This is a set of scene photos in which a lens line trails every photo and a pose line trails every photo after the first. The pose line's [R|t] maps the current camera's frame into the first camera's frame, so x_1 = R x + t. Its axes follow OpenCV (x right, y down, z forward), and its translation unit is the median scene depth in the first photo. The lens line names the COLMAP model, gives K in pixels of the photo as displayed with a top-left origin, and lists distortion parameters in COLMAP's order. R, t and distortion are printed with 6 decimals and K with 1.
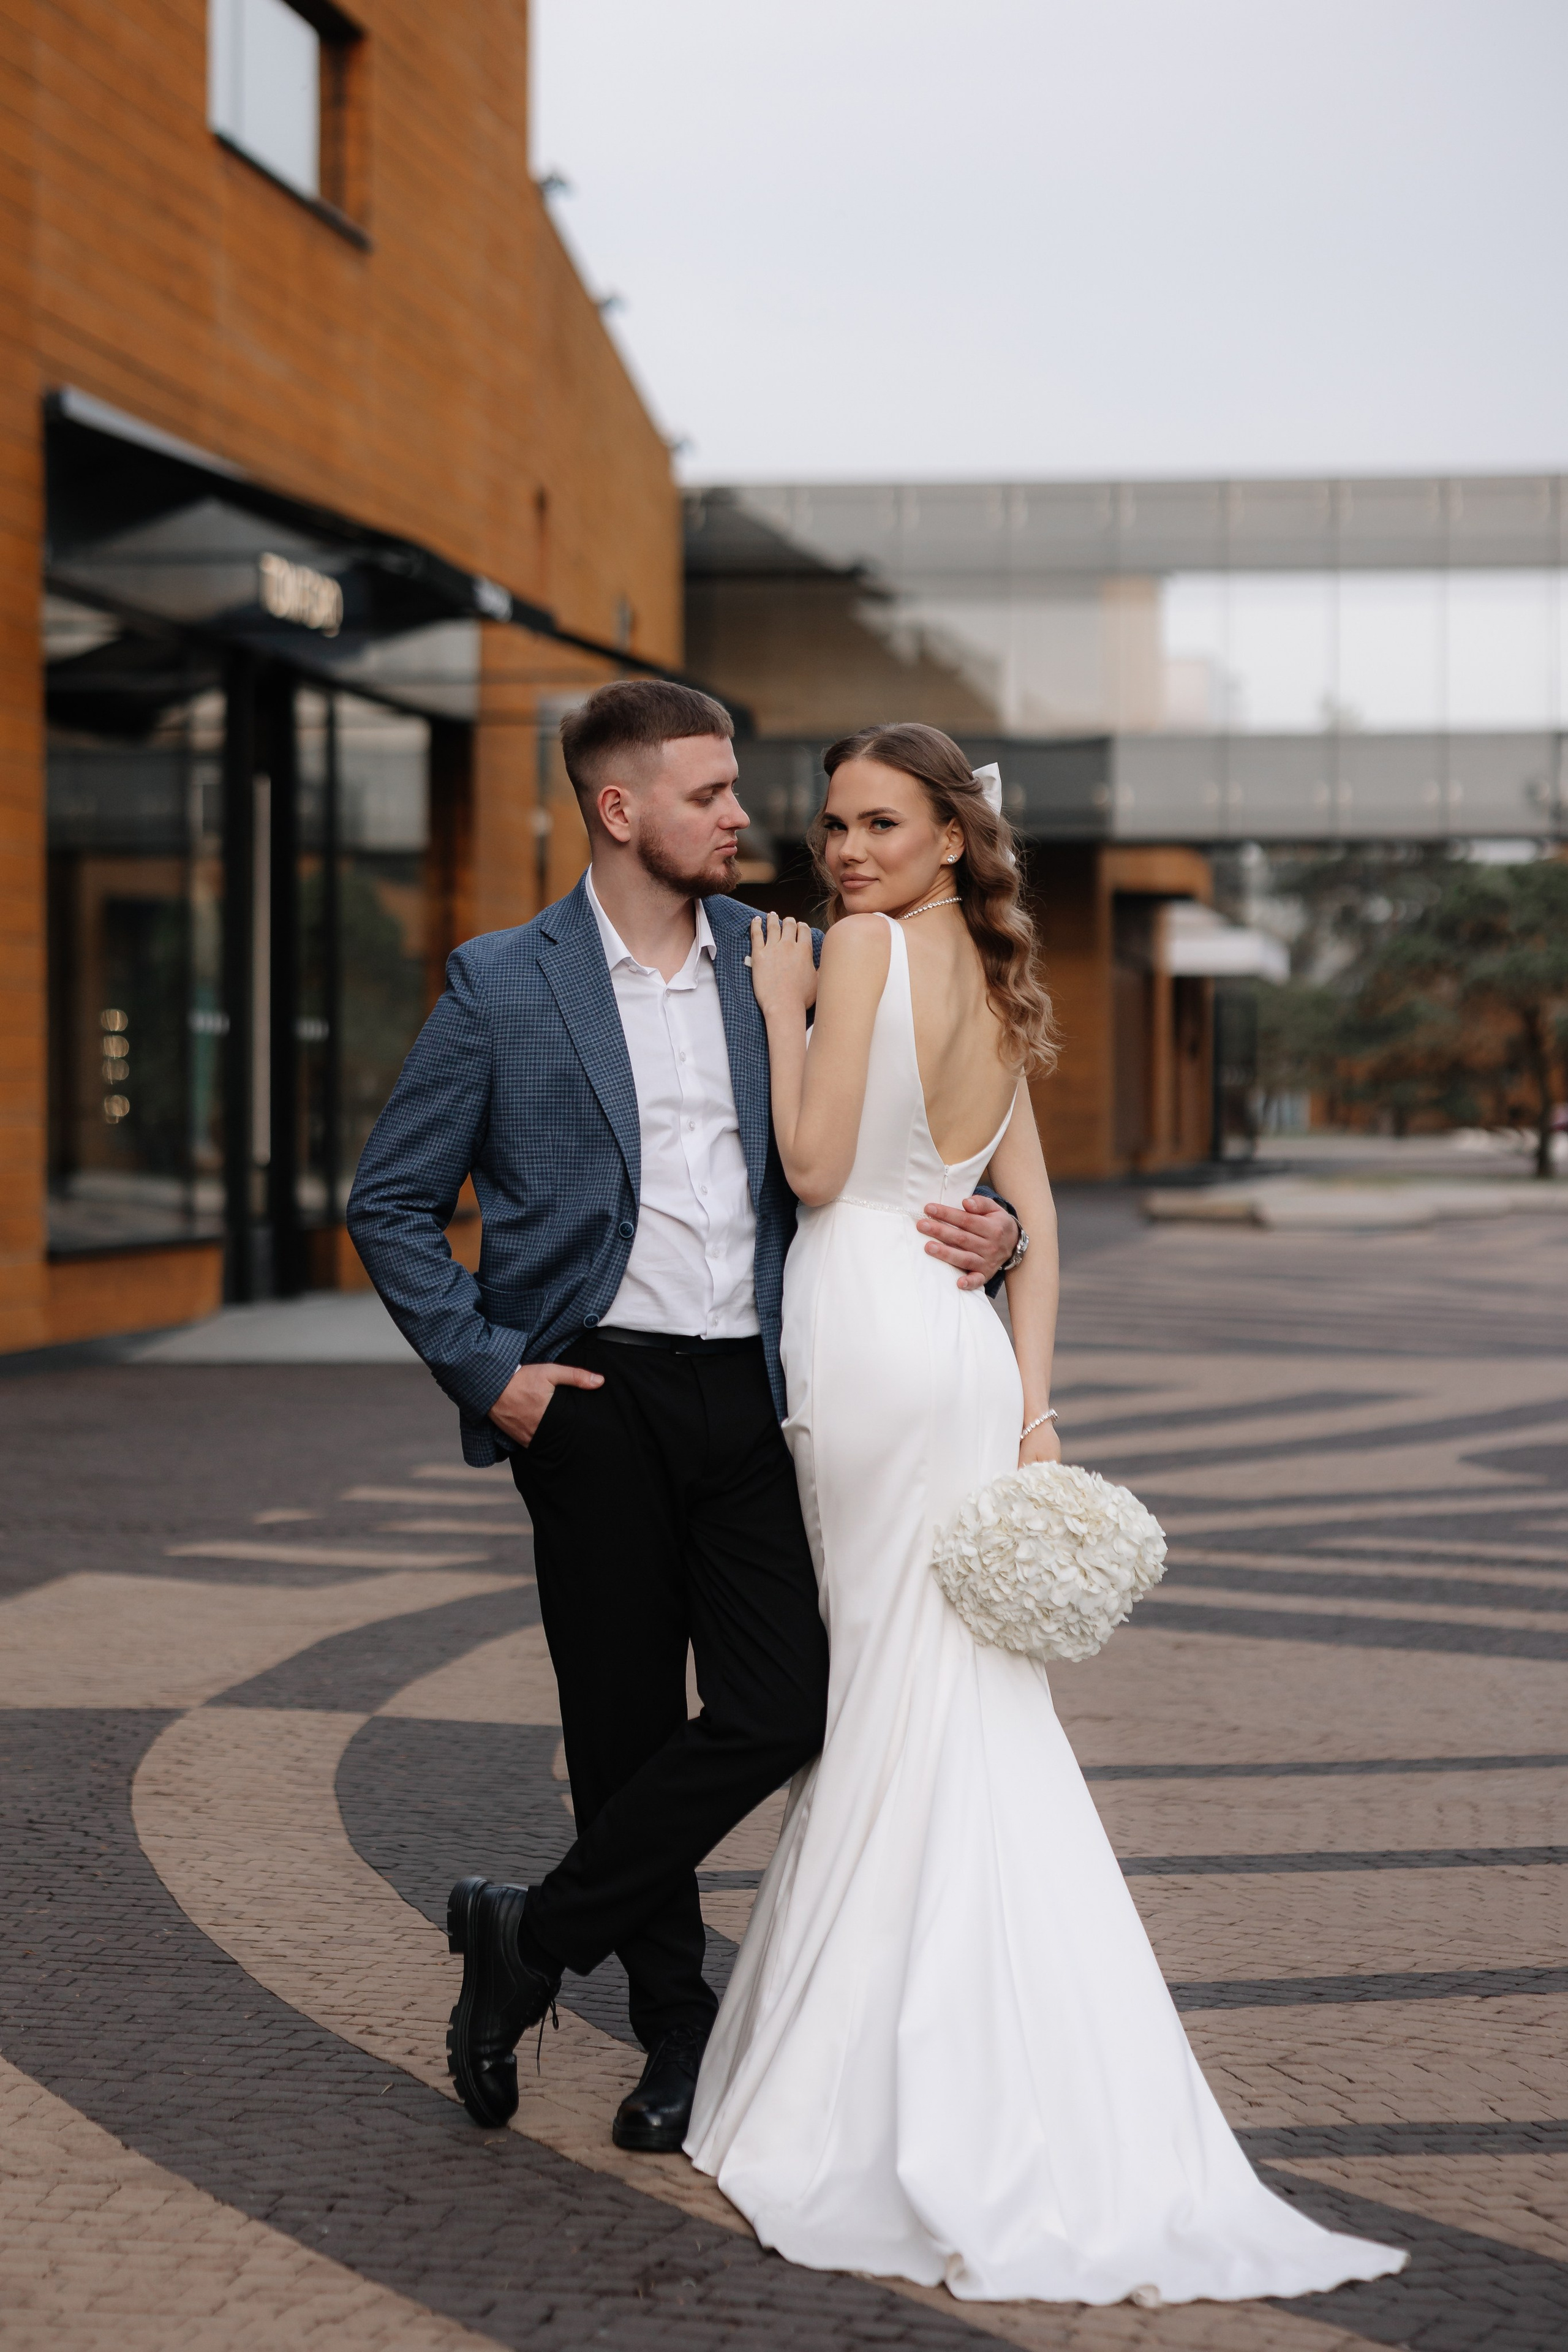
lens RADIAL K [[5580.1, 0, 792.9], [0, 5580.1, 1185.1], [0, 0, 1]] dist [0.014160, -0.507786]
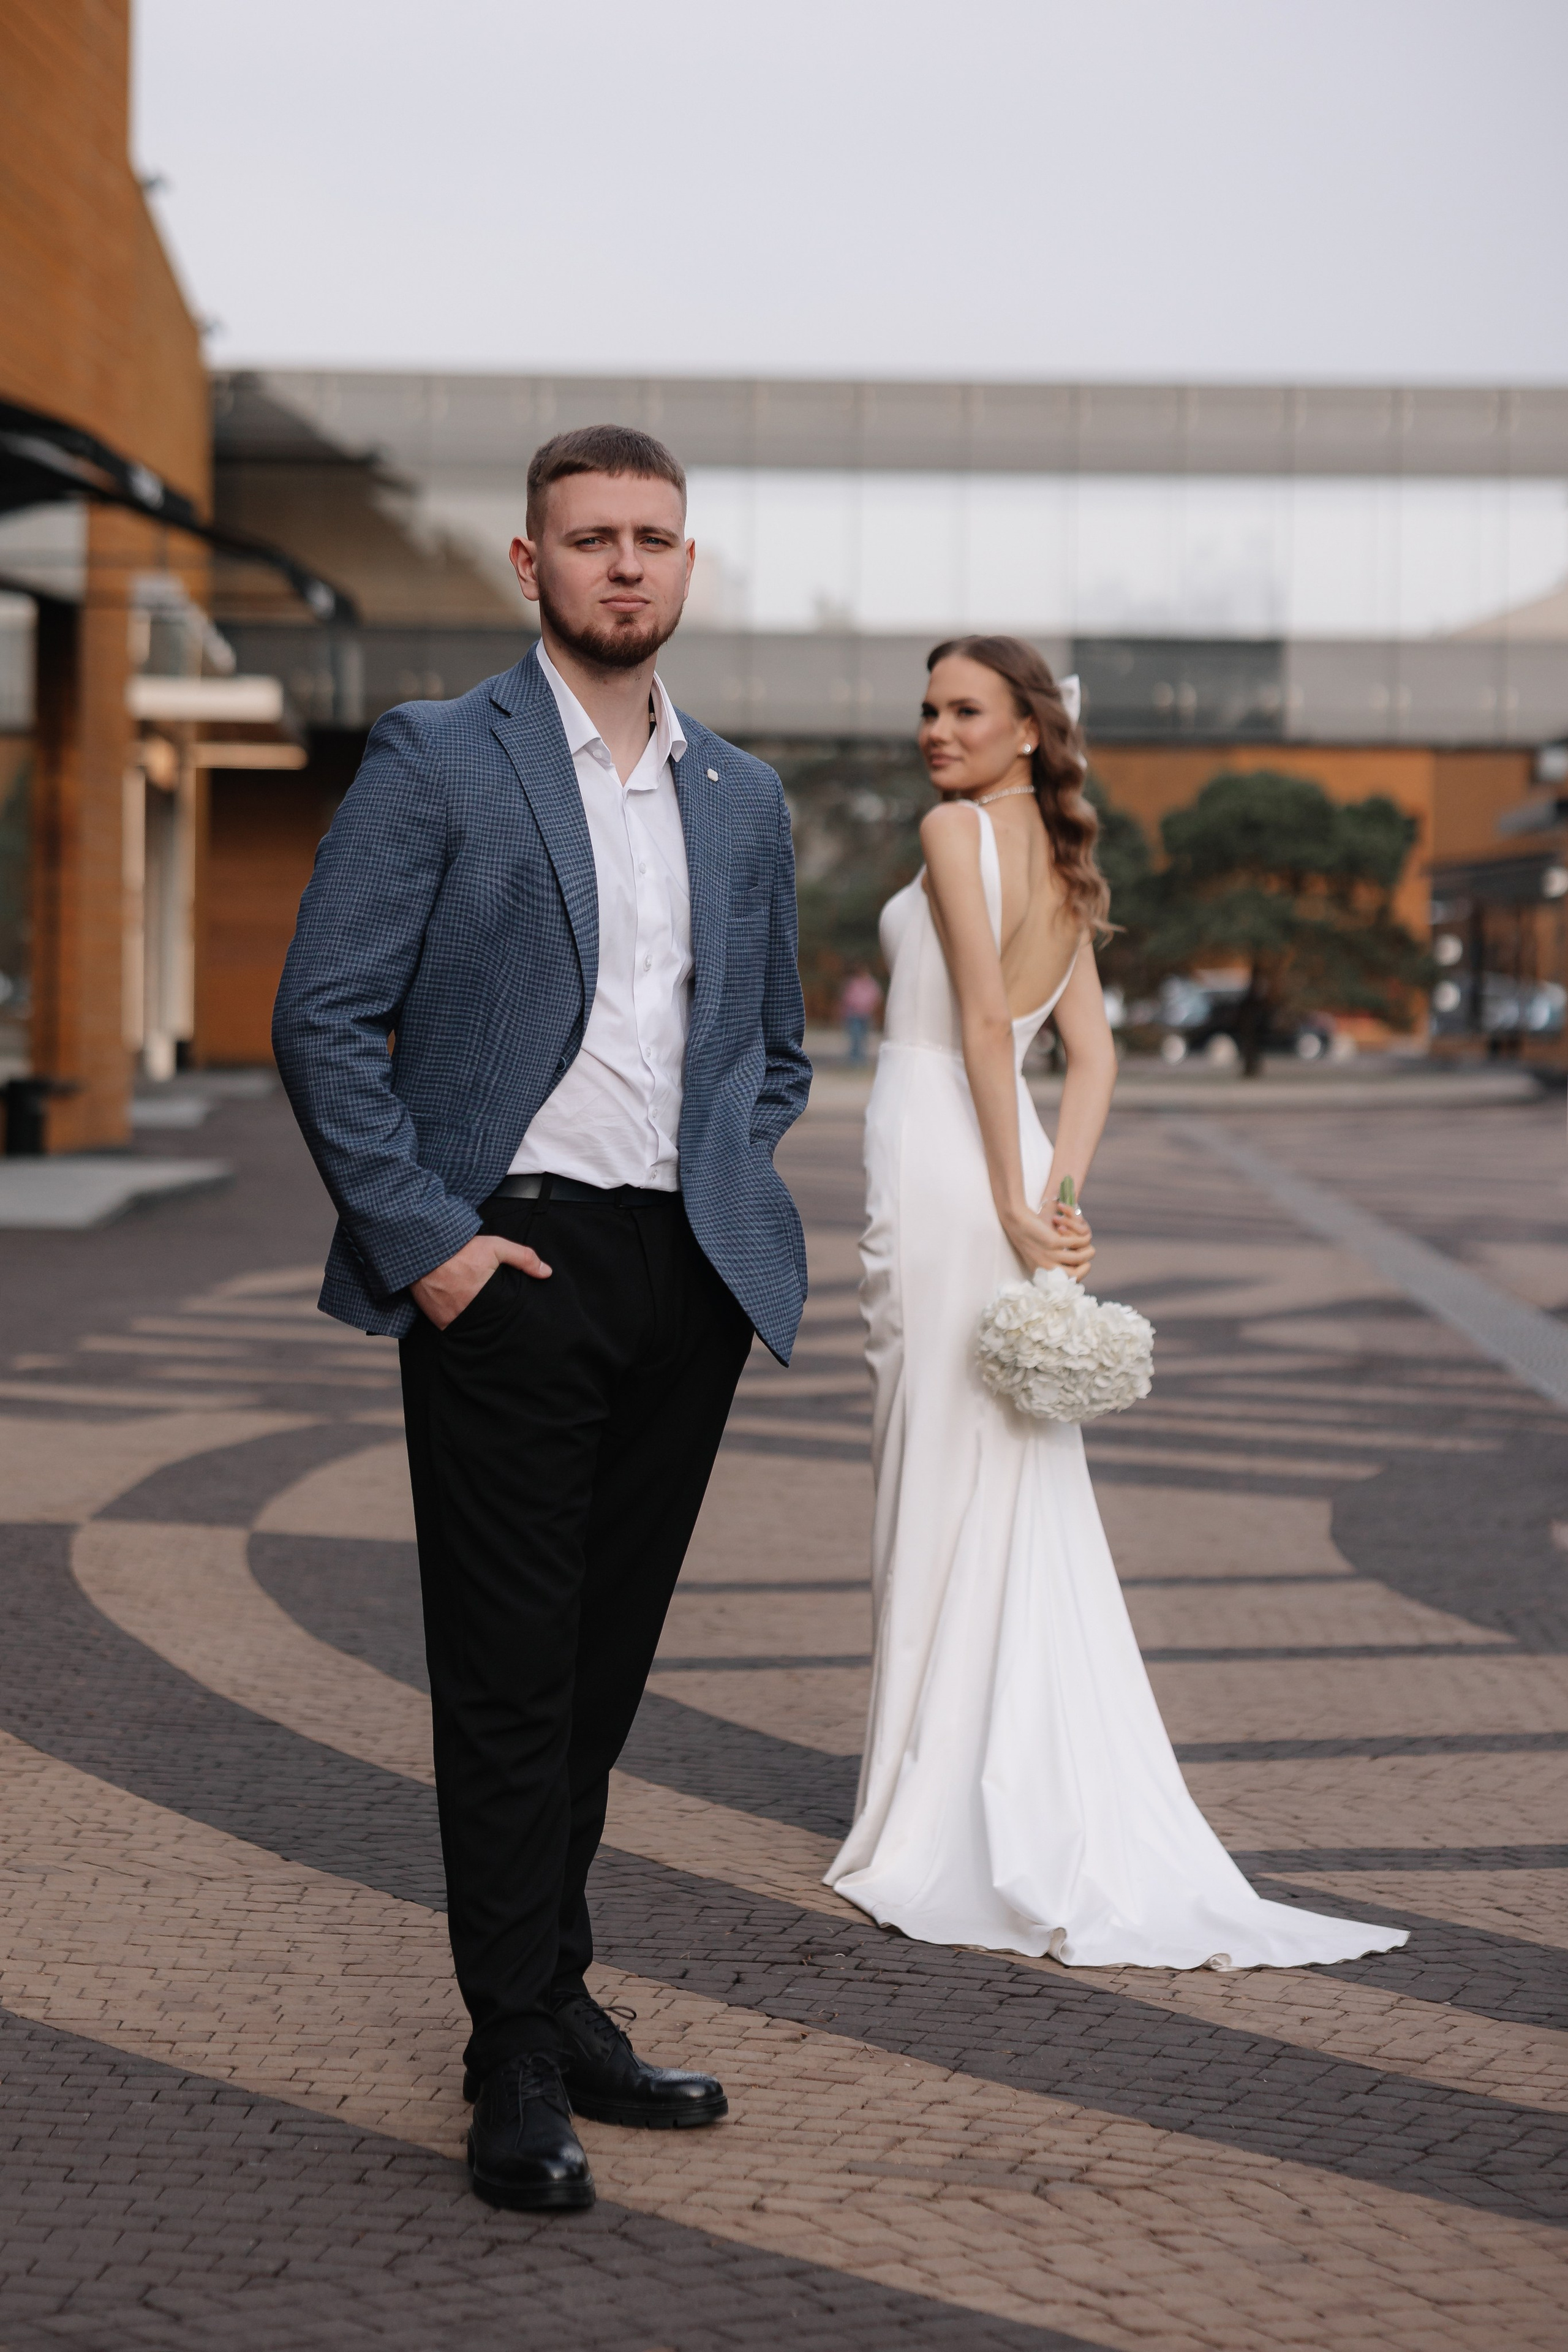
lens RADIAL K [[5797.9, 0, 784.0], [0, 5797.9, 1176.0], [0, 0, 1]] dist [-0.125995, 0.913504]
pose [[0.993503, 0.012751, 0.113091, -0.103319], [-0.014394, 0.999802, 0.013724, 0.010061], [-0.112894, -0.015262, 0.993490, -0.123505]]
